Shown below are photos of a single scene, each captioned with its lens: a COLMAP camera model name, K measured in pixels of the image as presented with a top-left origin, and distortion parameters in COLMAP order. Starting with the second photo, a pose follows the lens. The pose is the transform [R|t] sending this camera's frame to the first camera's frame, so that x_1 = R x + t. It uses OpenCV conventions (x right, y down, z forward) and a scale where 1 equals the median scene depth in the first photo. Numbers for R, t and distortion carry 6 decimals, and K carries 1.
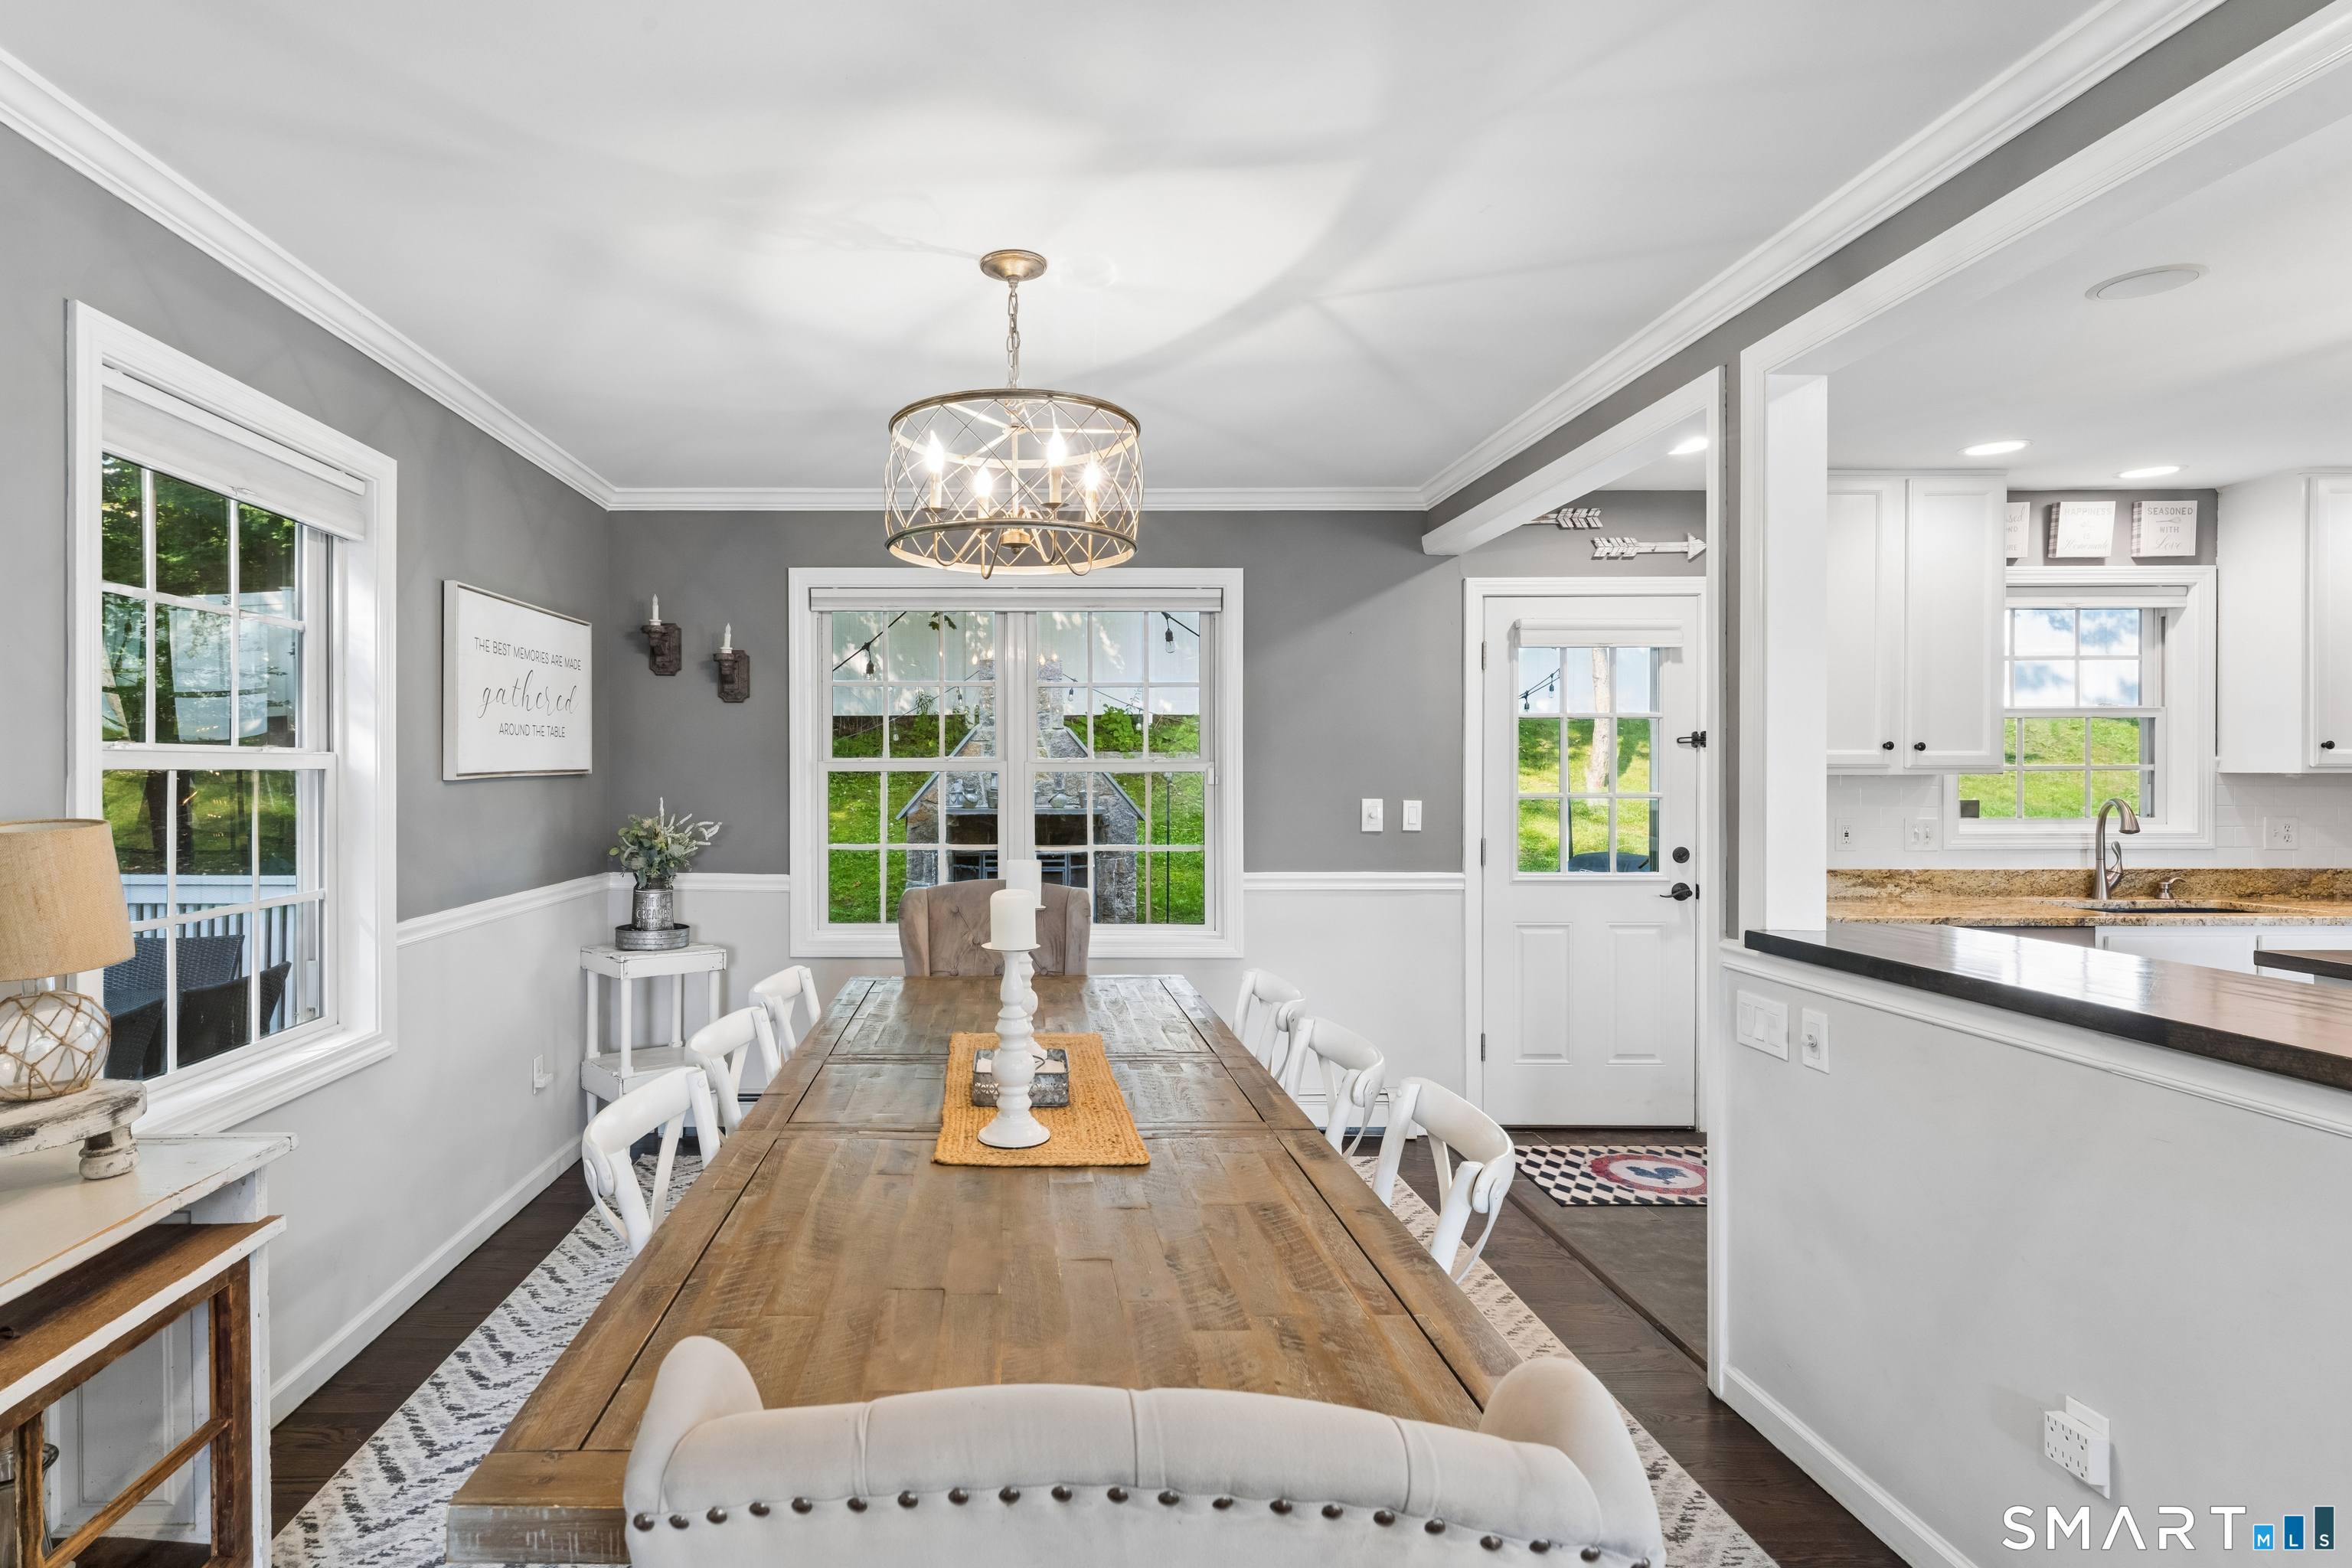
lens RADIAL K [[1192.2, 0, 1009.4], [0, 1192.2, 773.6], [0, 0, 1]] dist [-0.001170, 0.000269]
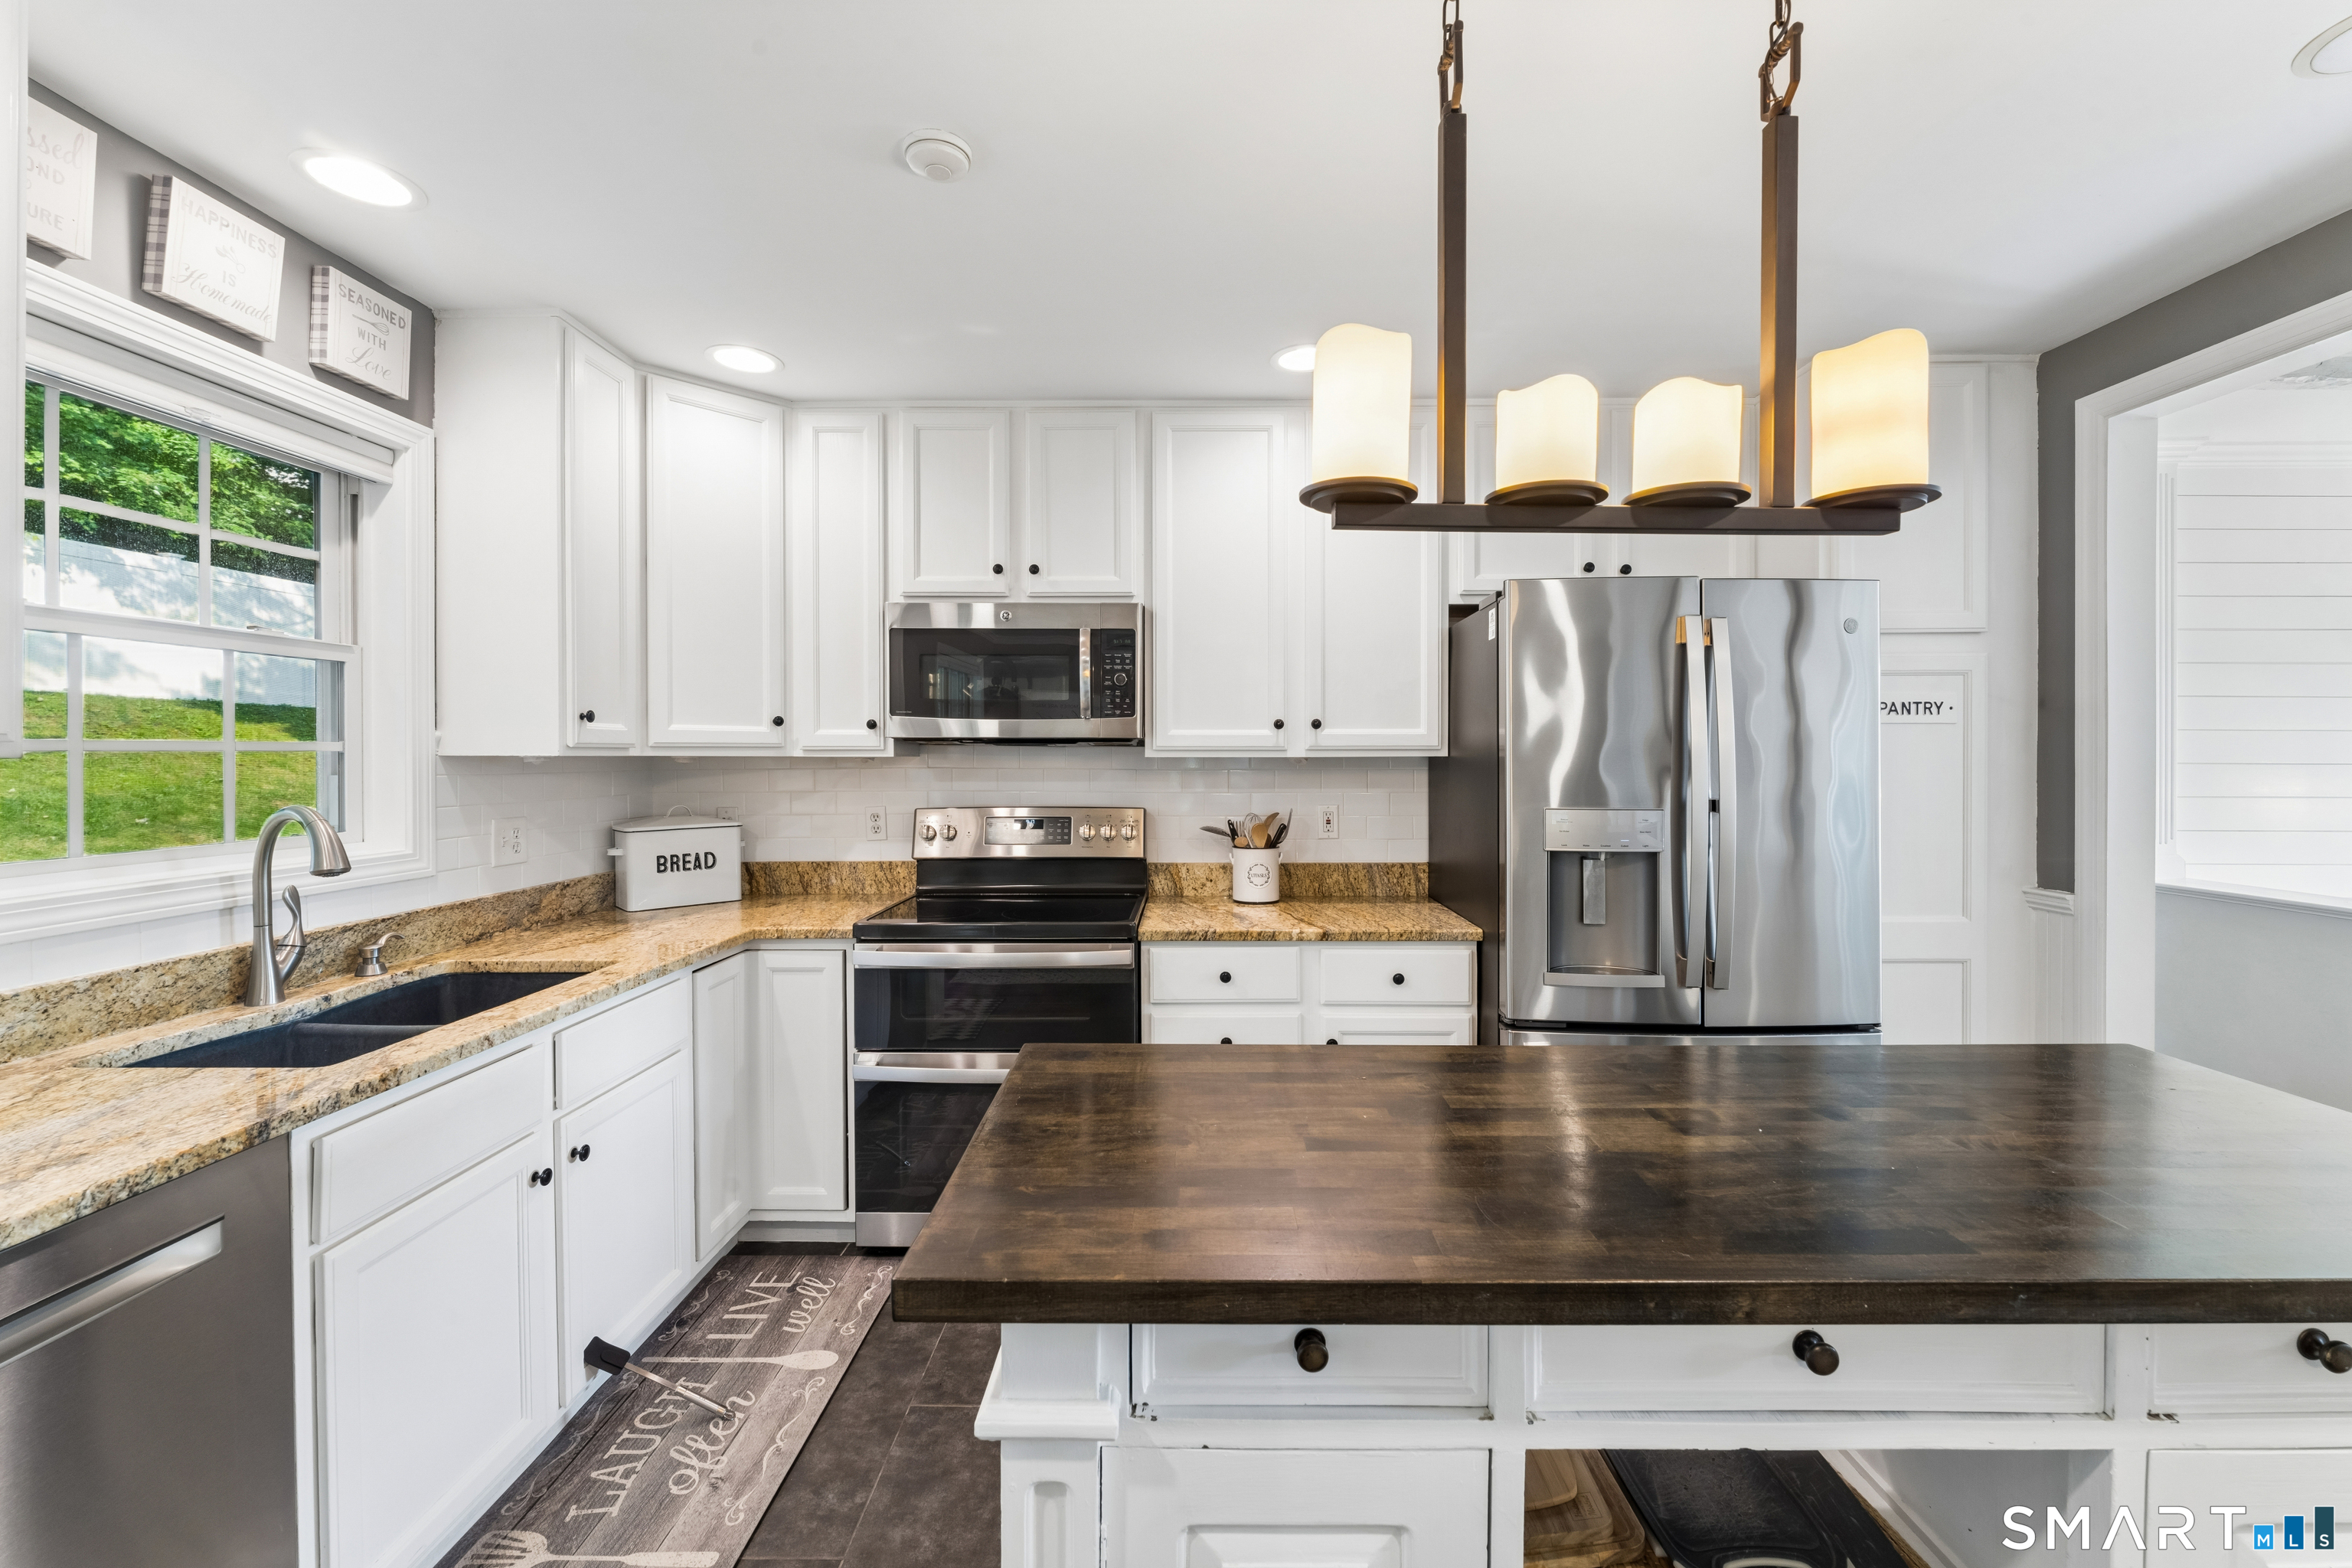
lens RADIAL K [[947.1, 0, 1184.1], [0, 947.1, 764.1], [0, 0, 1]] dist [-0.000514, -0.000940]
pose [[0.007539, -0.007001, 0.999947, 0.513645], [0.002452, 0.999973, 0.006983, 0.001322], [-0.999969, 0.002399, 0.007556, 0.601132]]
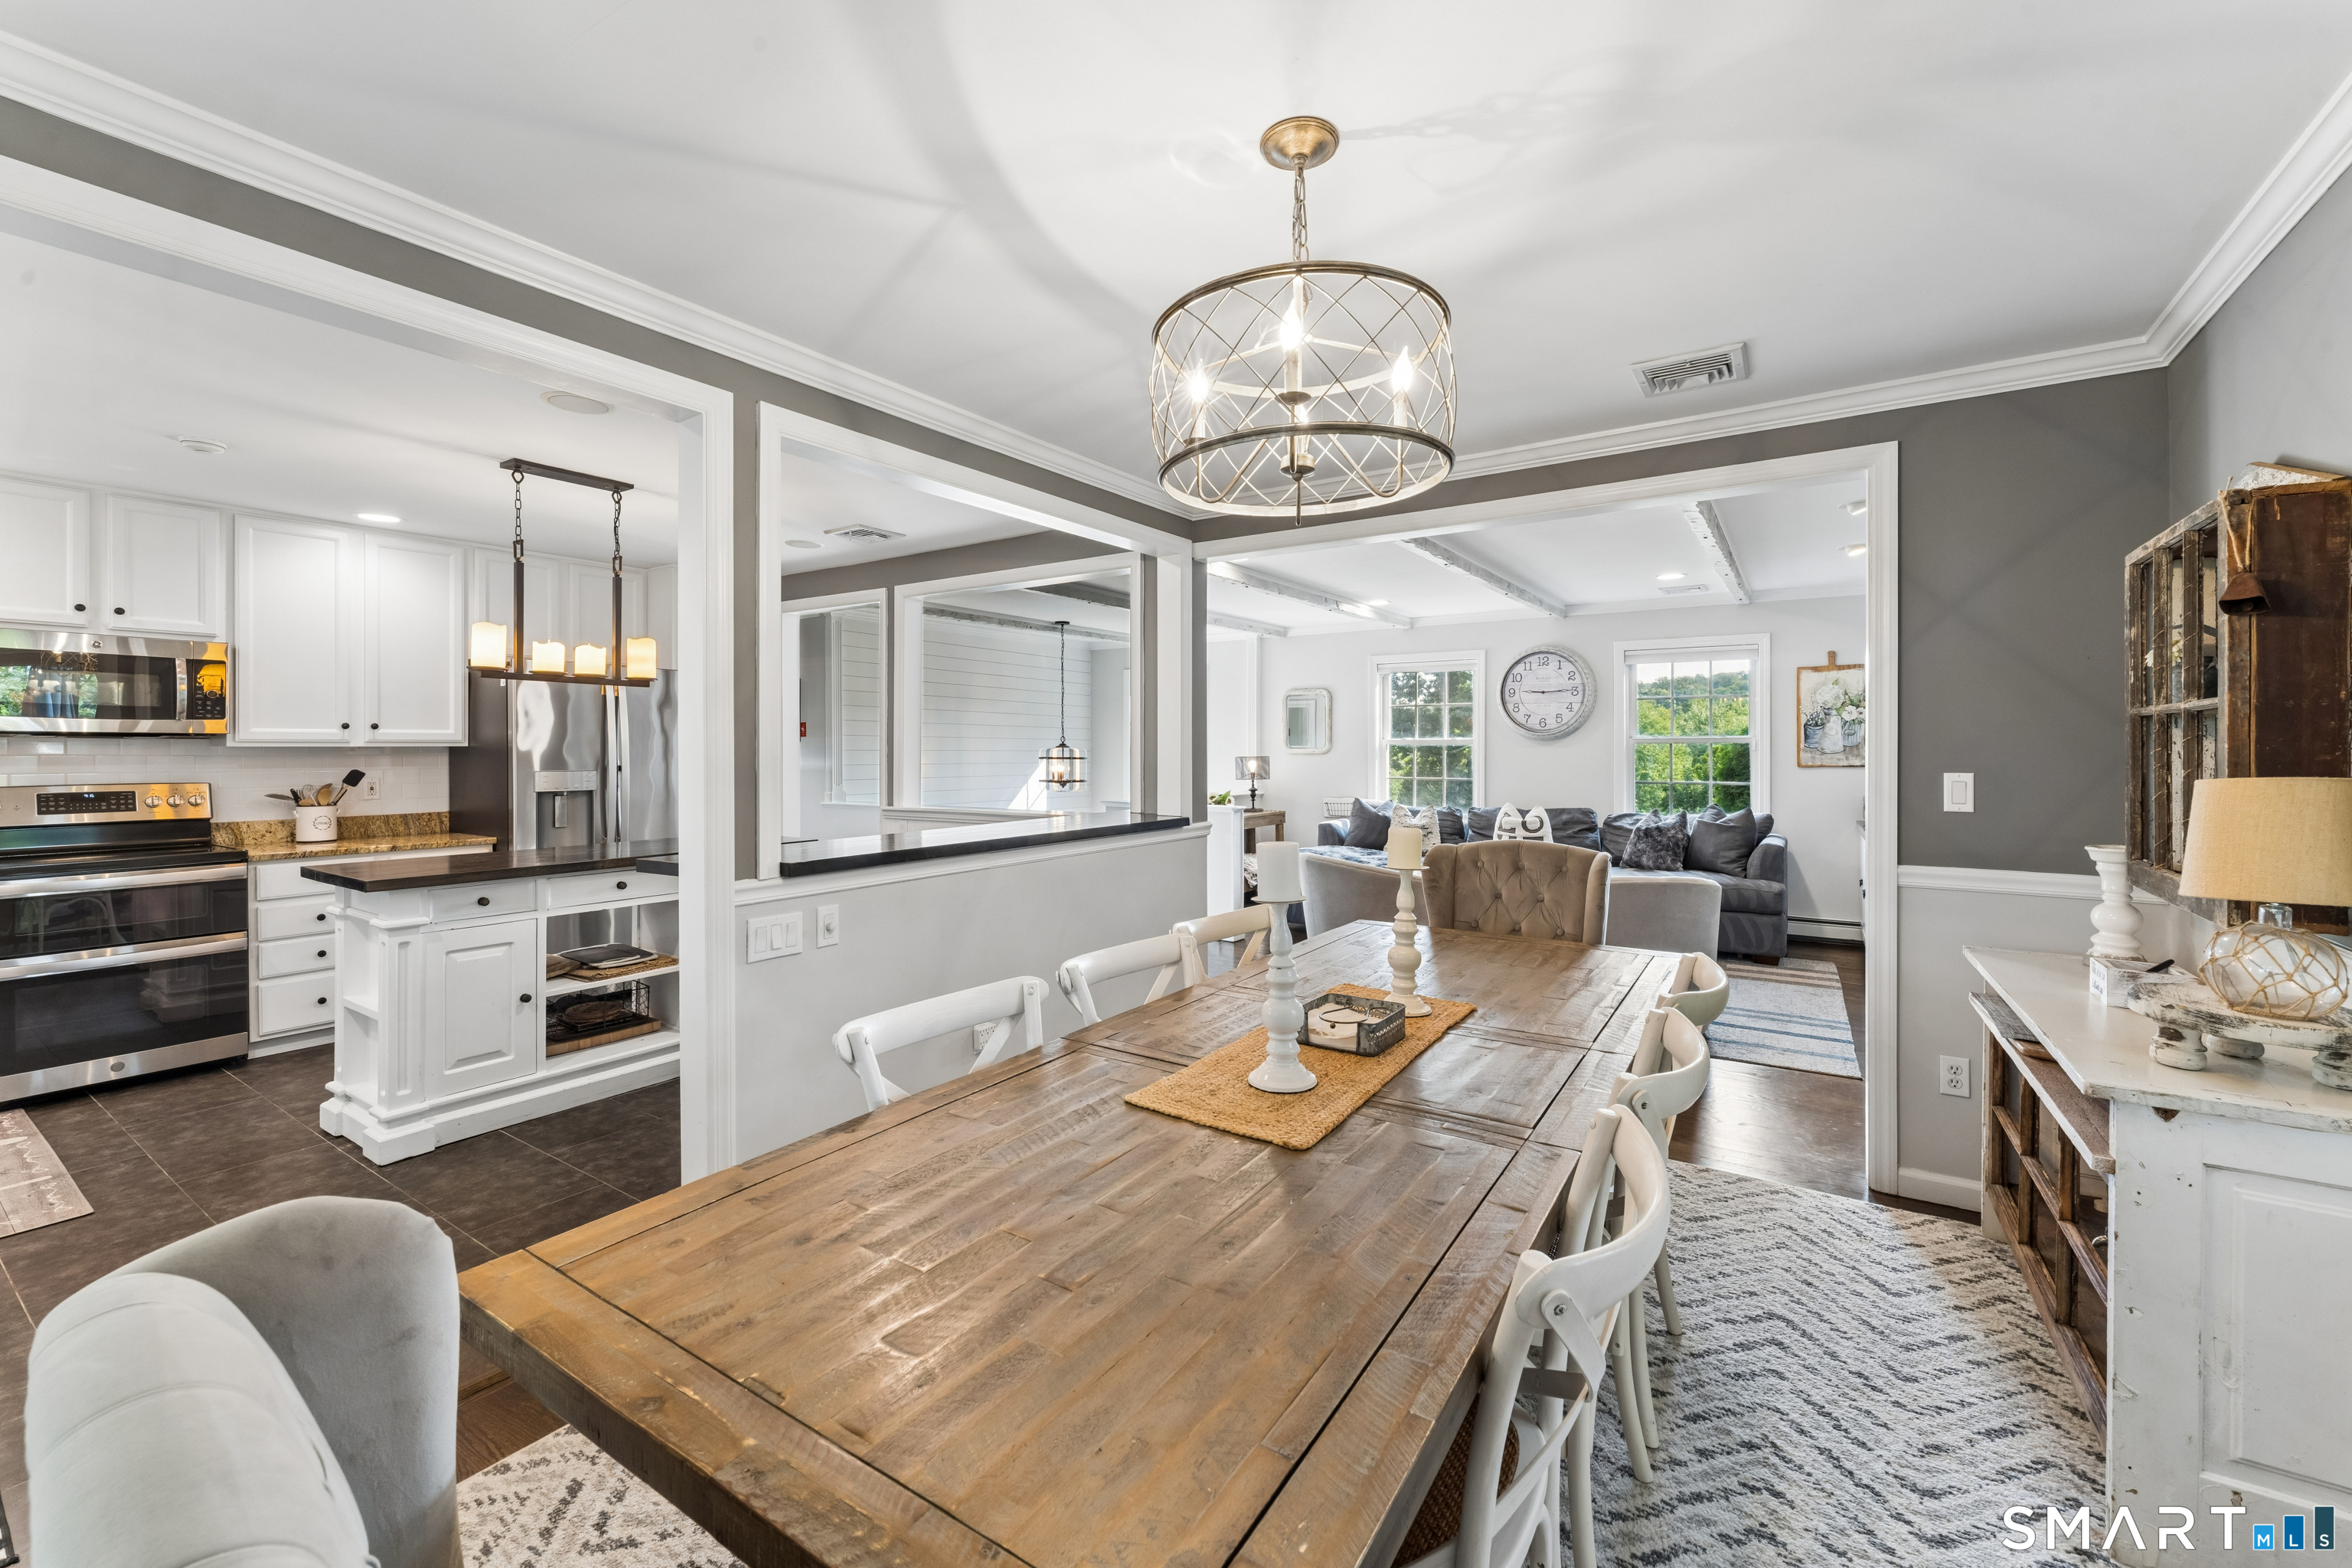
lens RADIAL K [[947.1, 0, 1187.4], [0, 947.1, 751.0], [0, 0, 1]] dist [-0.000514, -0.000940]
pose [[-0.836316, -0.000643, 0.548247, -0.167144], [0.002083, 0.999988, 0.004351, 0.003379], [-0.548243, 0.004781, -0.836305, 0.897174]]
